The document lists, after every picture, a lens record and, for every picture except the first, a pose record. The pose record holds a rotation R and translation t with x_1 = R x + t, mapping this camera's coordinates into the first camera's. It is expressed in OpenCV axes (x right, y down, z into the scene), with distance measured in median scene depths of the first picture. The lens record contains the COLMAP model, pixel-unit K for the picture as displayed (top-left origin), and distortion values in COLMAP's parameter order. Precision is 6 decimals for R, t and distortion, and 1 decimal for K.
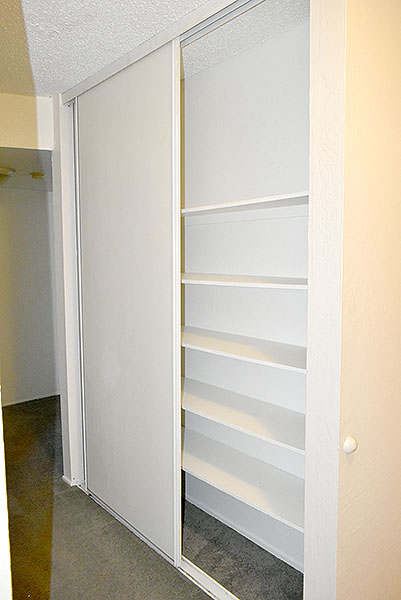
lens RADIAL K [[464.1, 0, 200.5], [0, 464.1, 300.0], [0, 0, 1]] dist [-0.012346, -0.000962]
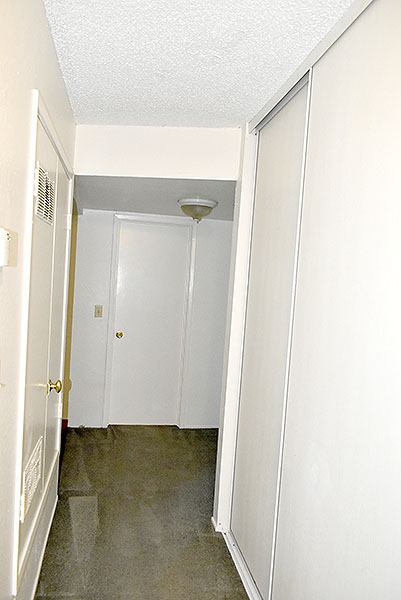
lens RADIAL K [[464.1, 0, 200.5], [0, 464.1, 300.0], [0, 0, 1]] dist [-0.012346, -0.000962]
pose [[0.866909, 0.083155, -0.491482, 0.121168], [-0.116586, 0.992464, -0.037724, -0.025170], [0.484641, 0.090003, 0.870071, 0.130376]]
